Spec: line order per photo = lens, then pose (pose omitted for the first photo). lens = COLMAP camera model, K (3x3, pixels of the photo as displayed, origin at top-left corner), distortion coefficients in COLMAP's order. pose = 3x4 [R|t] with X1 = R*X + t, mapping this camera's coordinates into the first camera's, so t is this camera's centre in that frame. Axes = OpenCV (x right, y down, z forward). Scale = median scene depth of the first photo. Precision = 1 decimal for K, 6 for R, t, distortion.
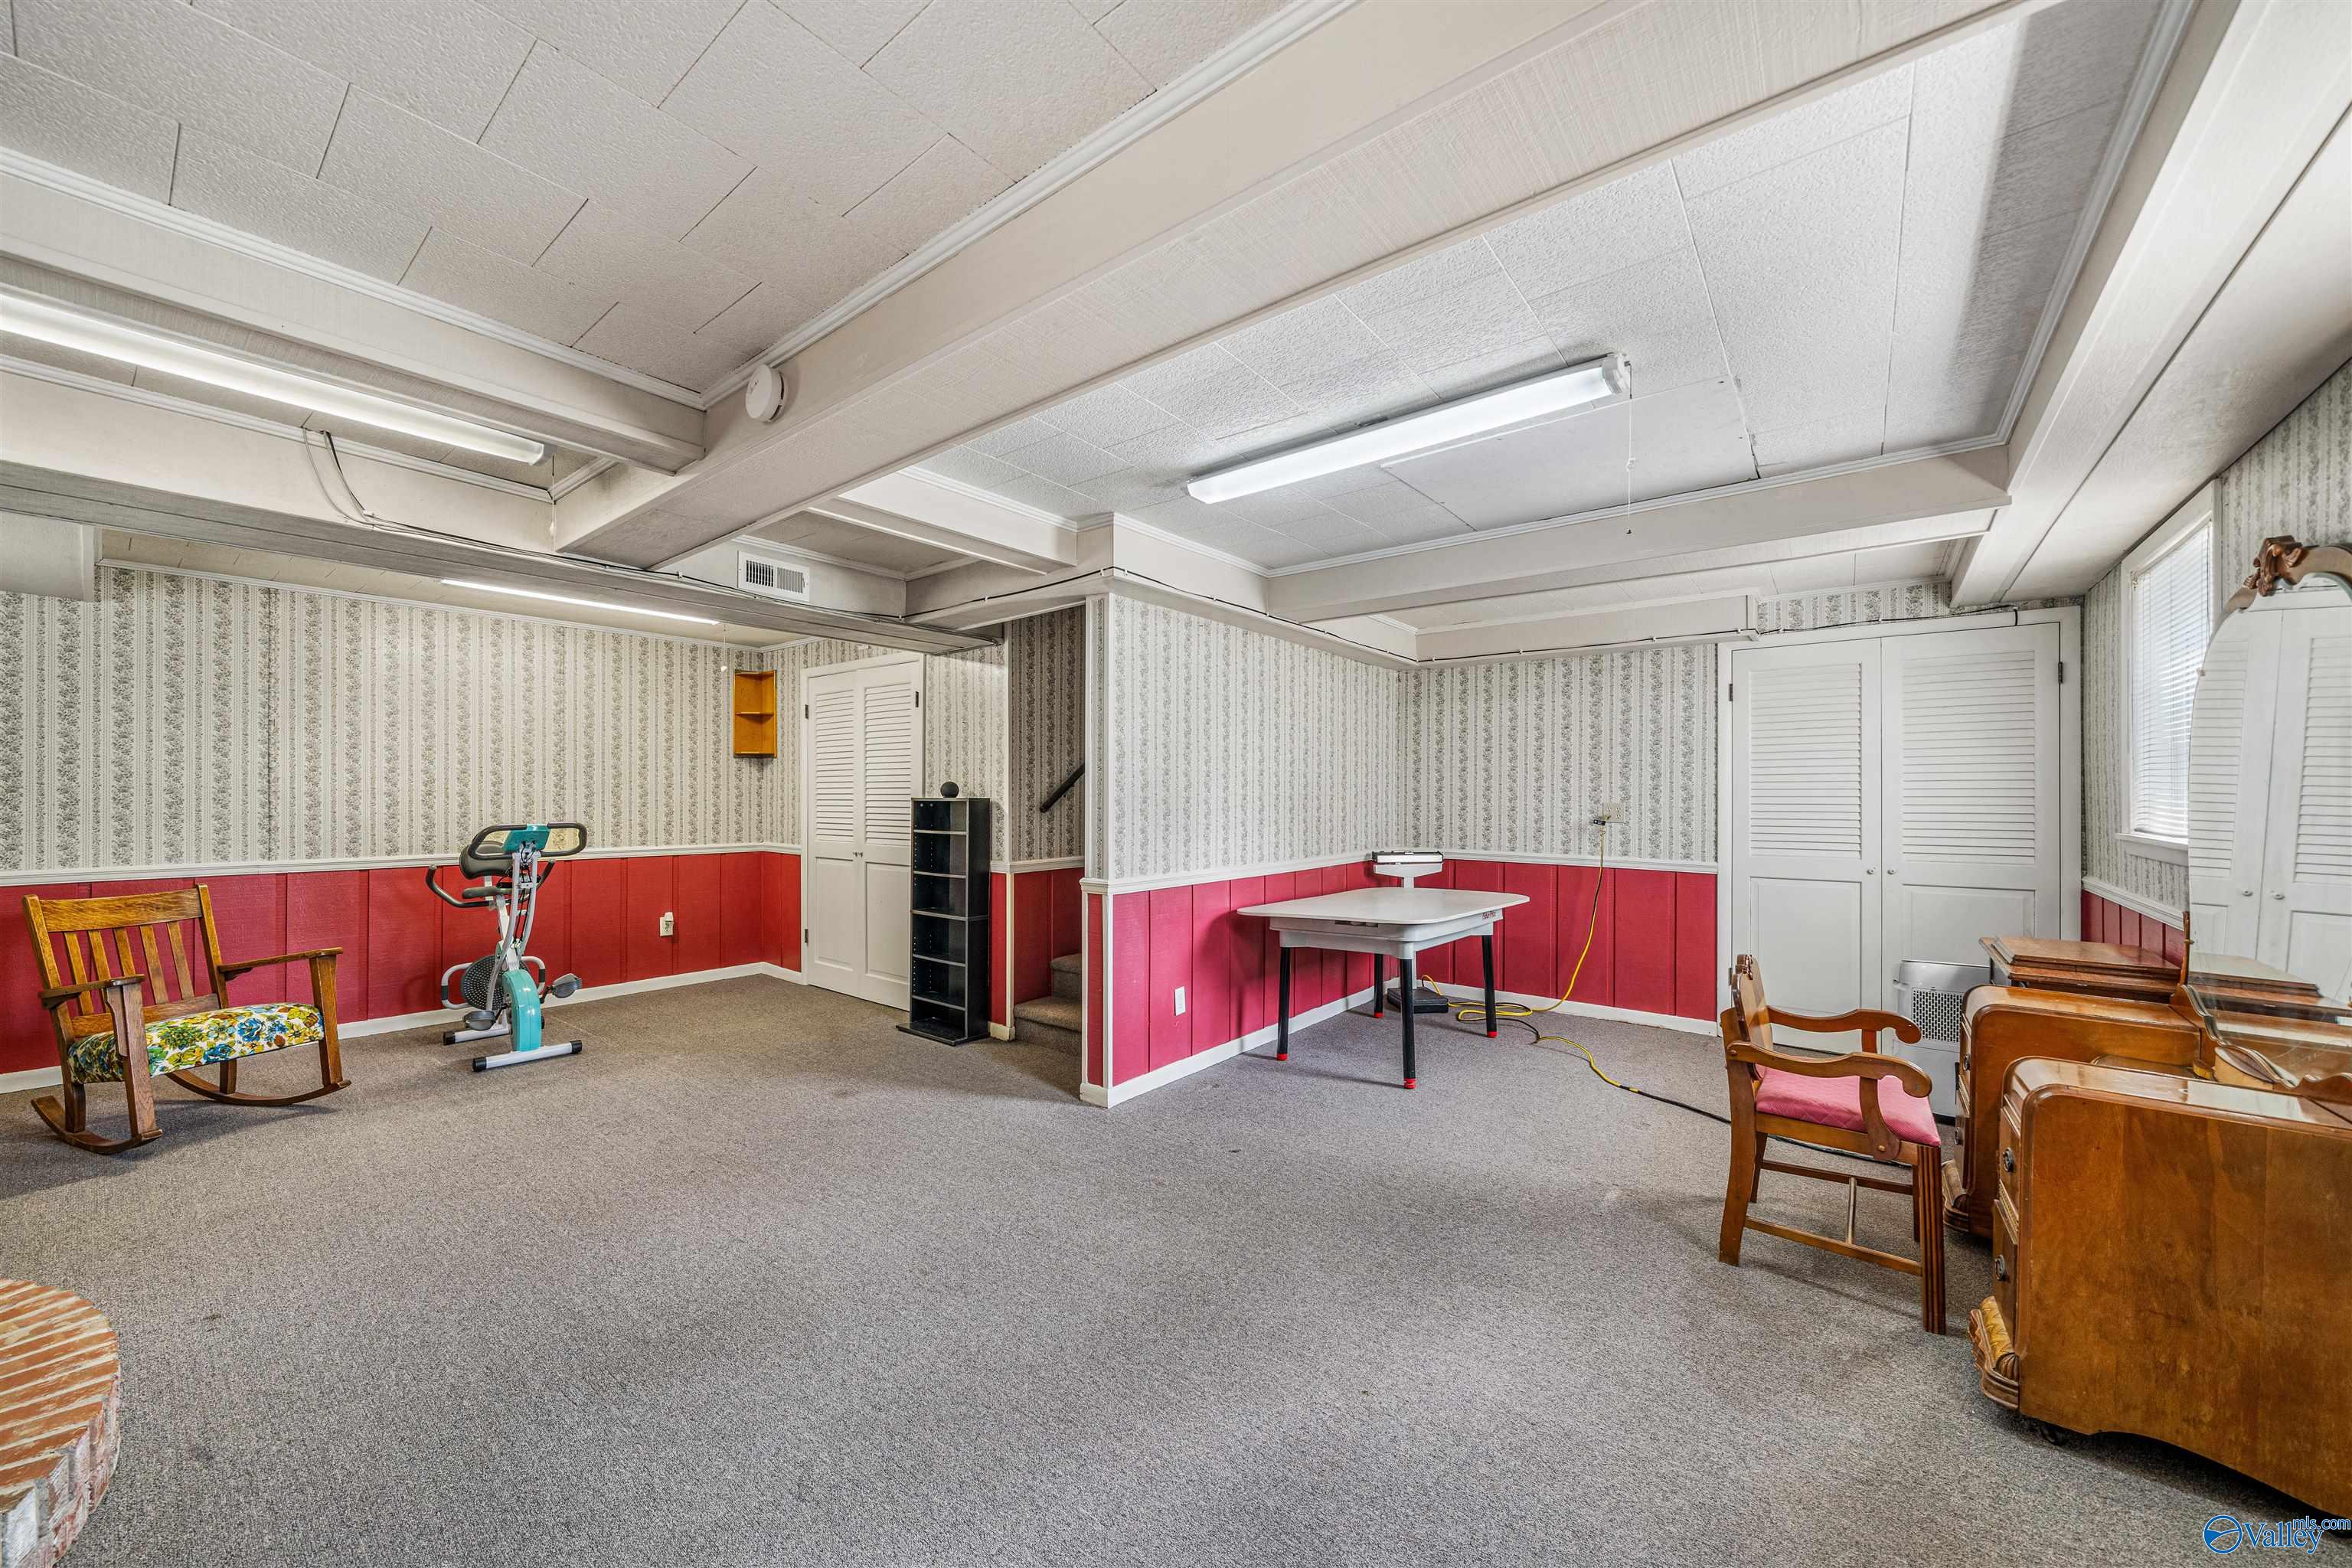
lens RADIAL K [[874.3, 0, 1169.3], [0, 874.3, 797.0], [0, 0, 1]] dist [-0.004879, 0.000310]
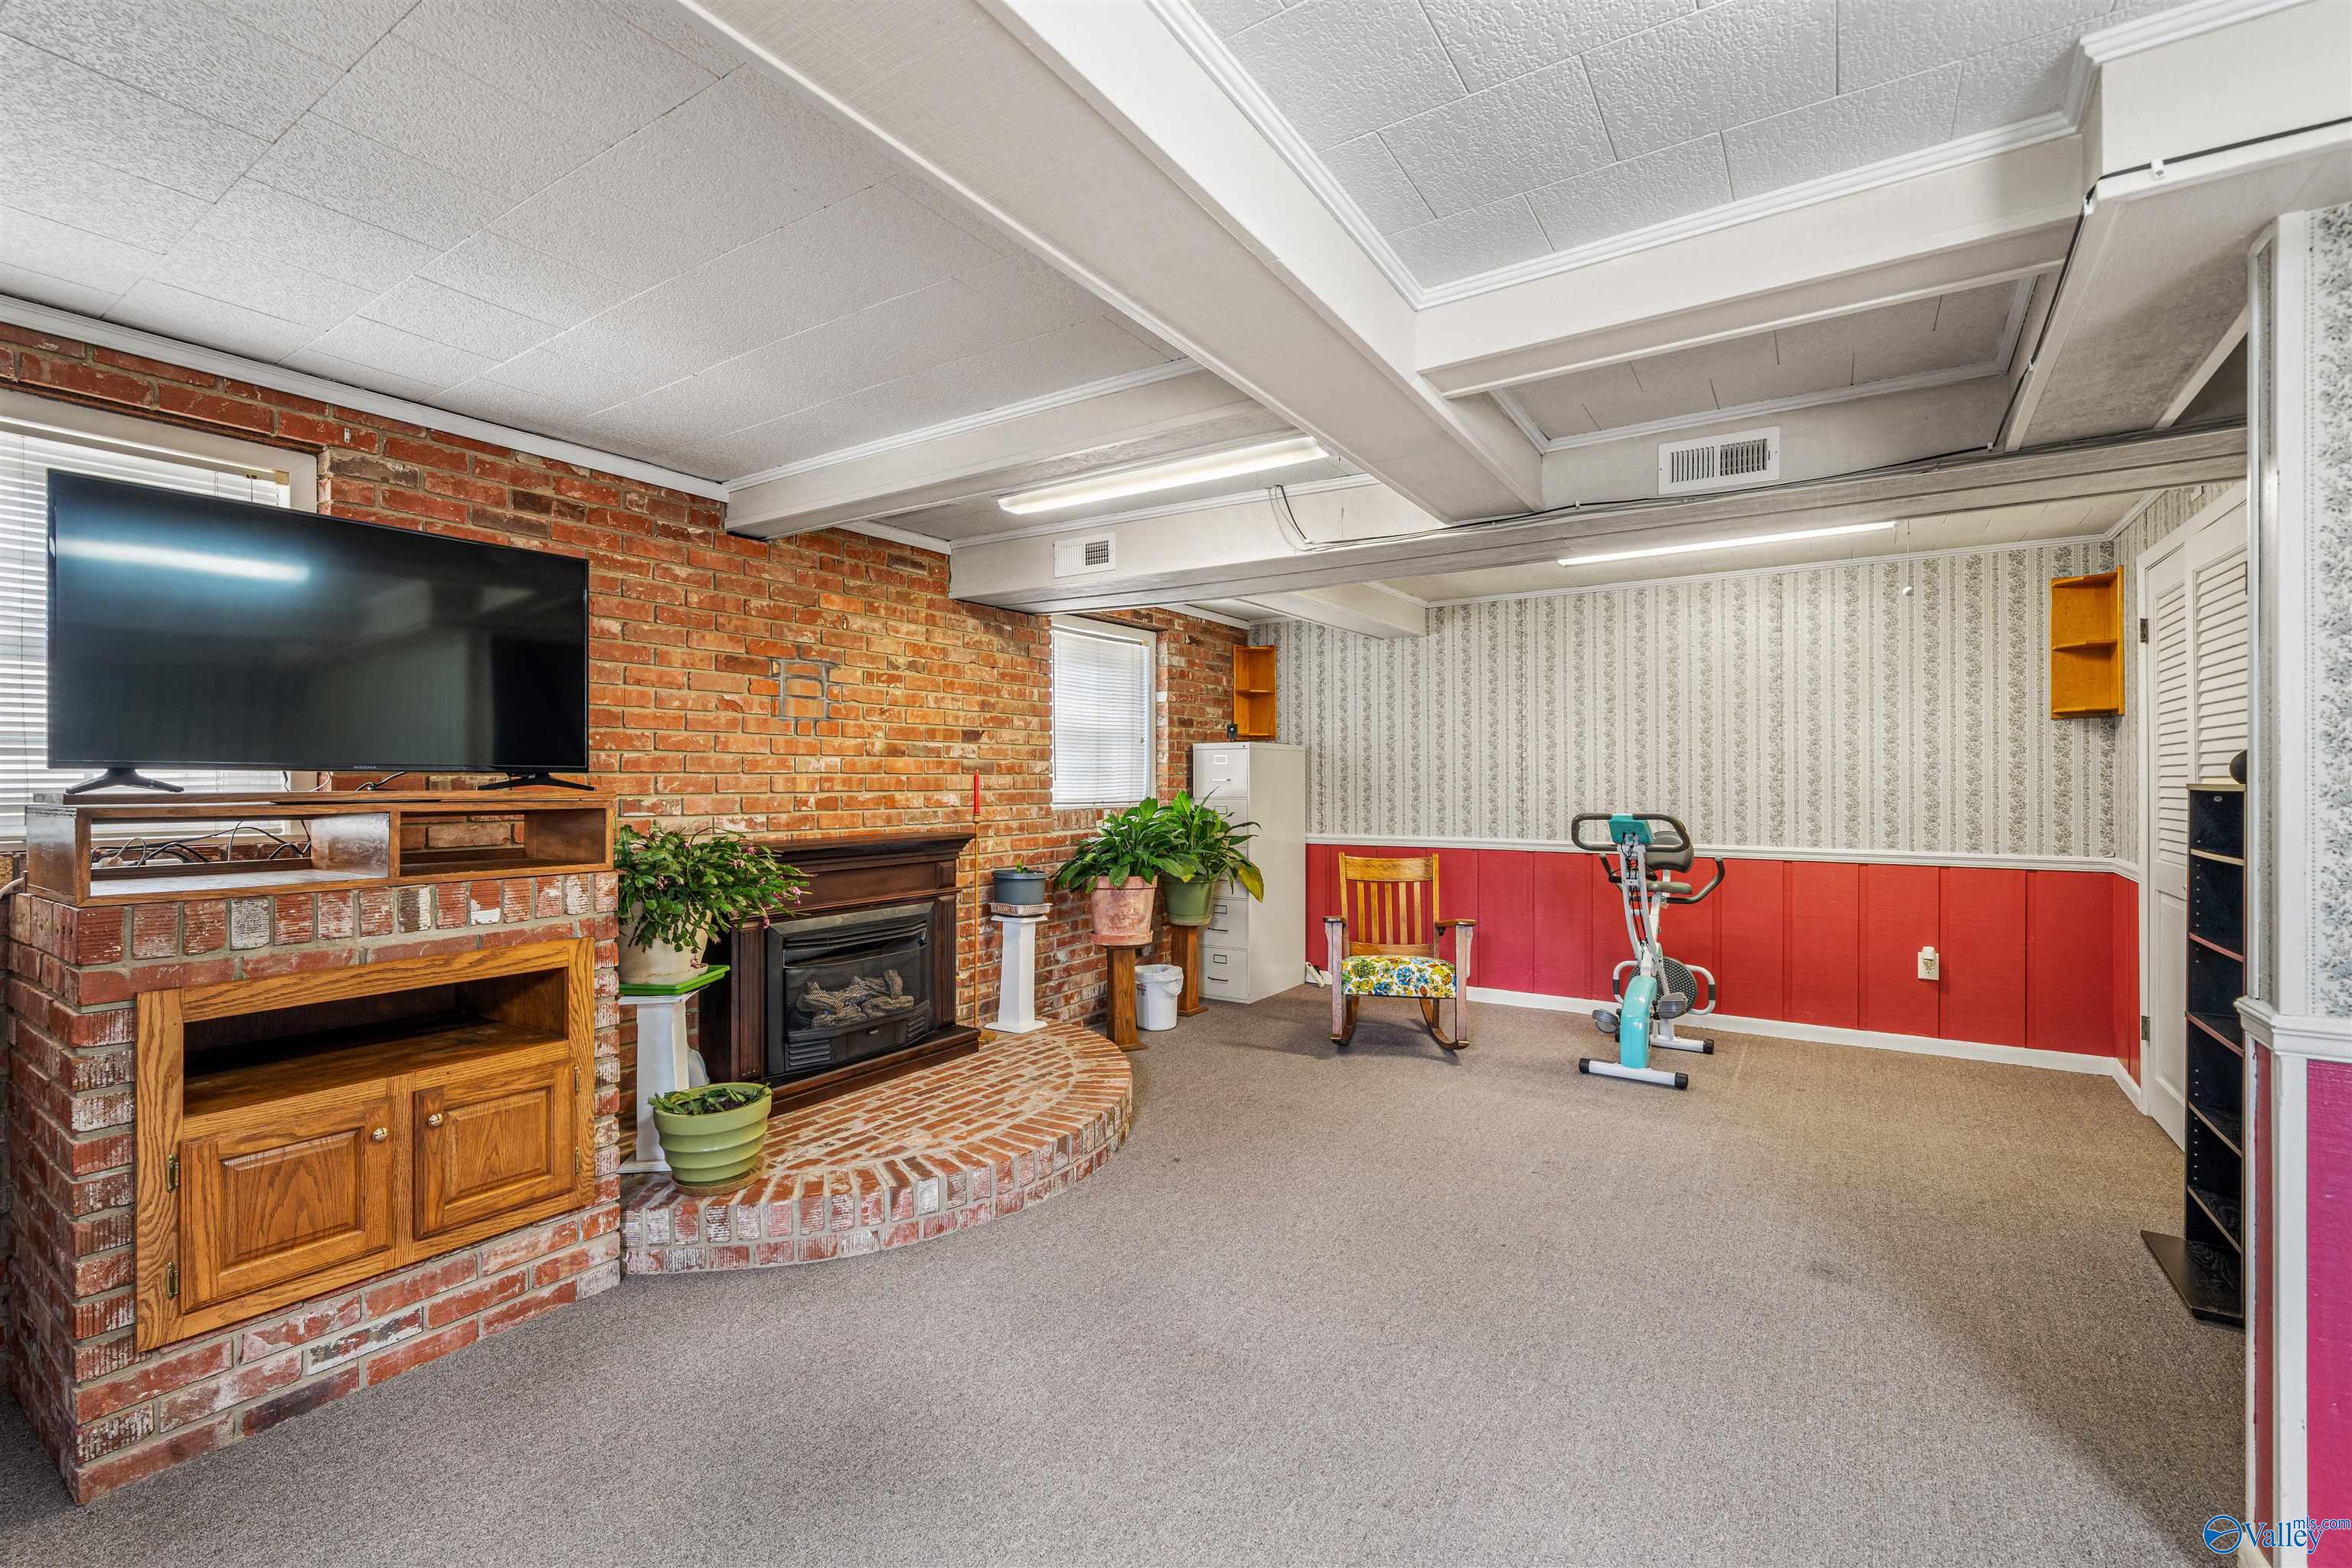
lens RADIAL K [[1024.3, 0, 1149.8], [0, 1024.3, 783.3], [0, 0, 1]] dist [0.000217, 0.000103]
pose [[0.077353, -0.000166, -0.997004, 0.263513], [0.003280, 0.999995, 0.000088, -0.001605], [0.996998, -0.003277, 0.077353, 0.414887]]
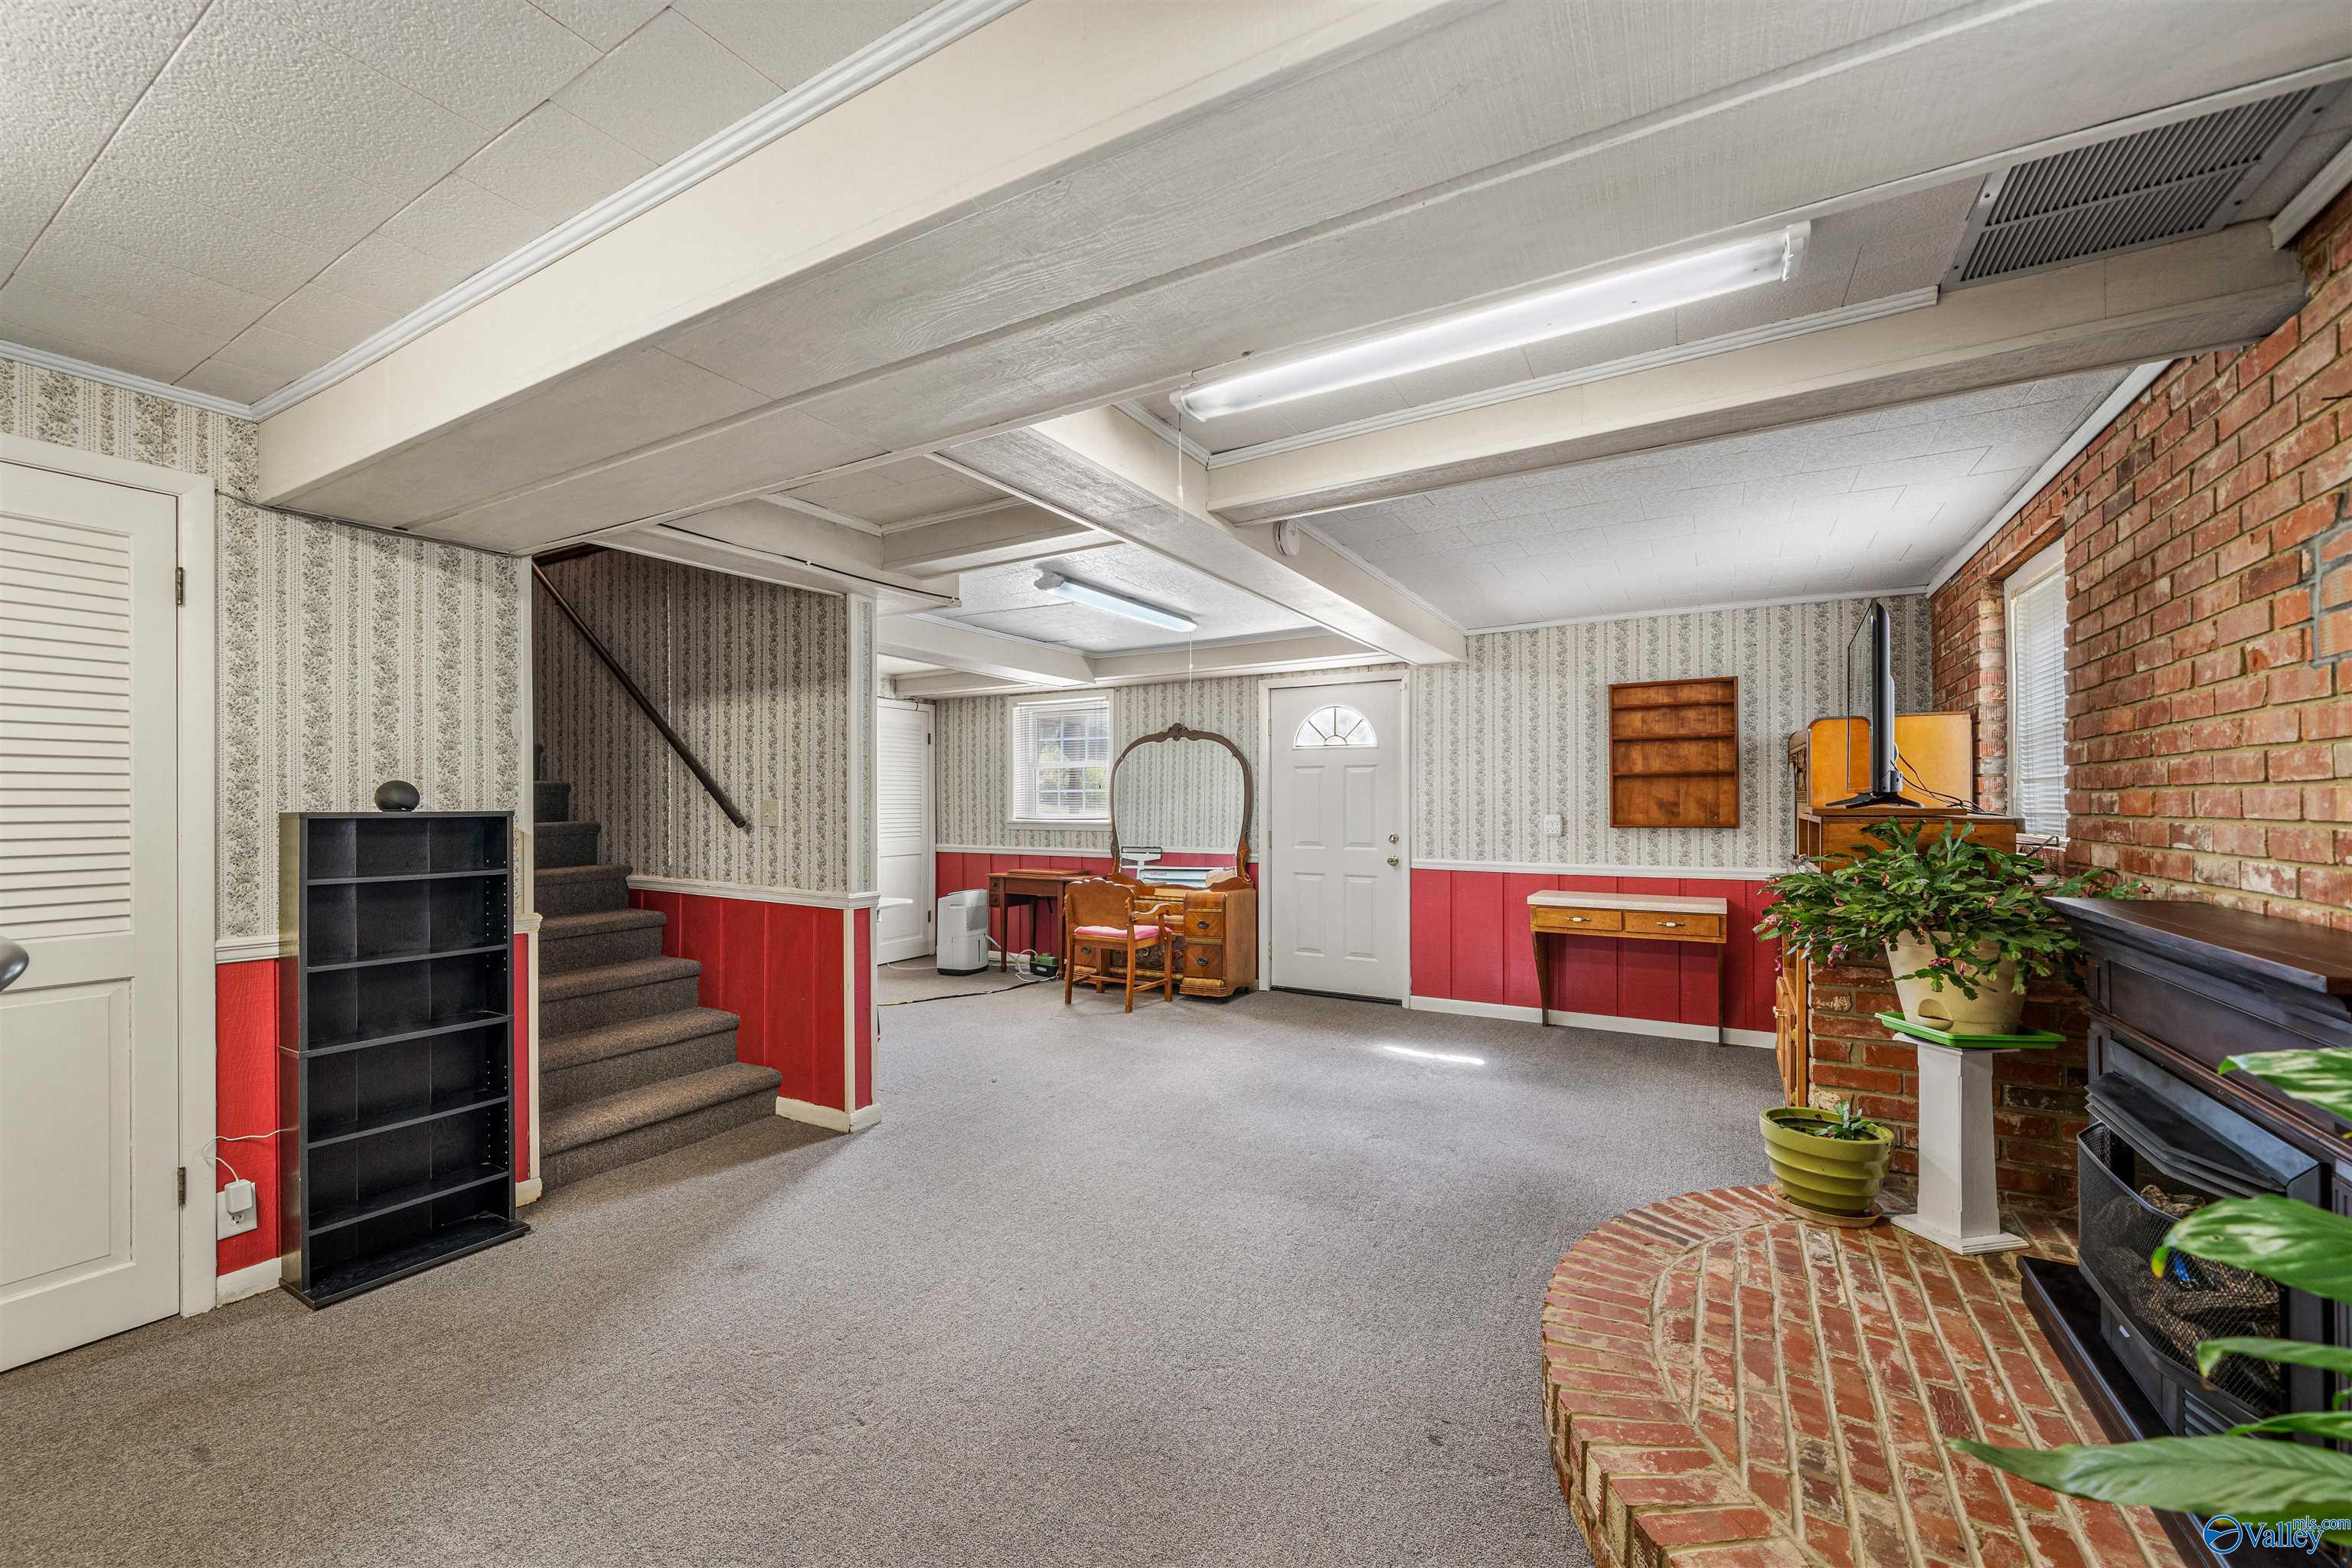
lens RADIAL K [[931.7, 0, 1166.3], [0, 931.7, 804.2], [0, 0, 1]] dist [-0.001072, -0.000375]
pose [[-0.139988, -0.001823, 0.990151, -0.958909], [0.002721, 0.999994, 0.002226, -0.003757], [-0.990149, 0.003006, -0.139983, 0.683419]]
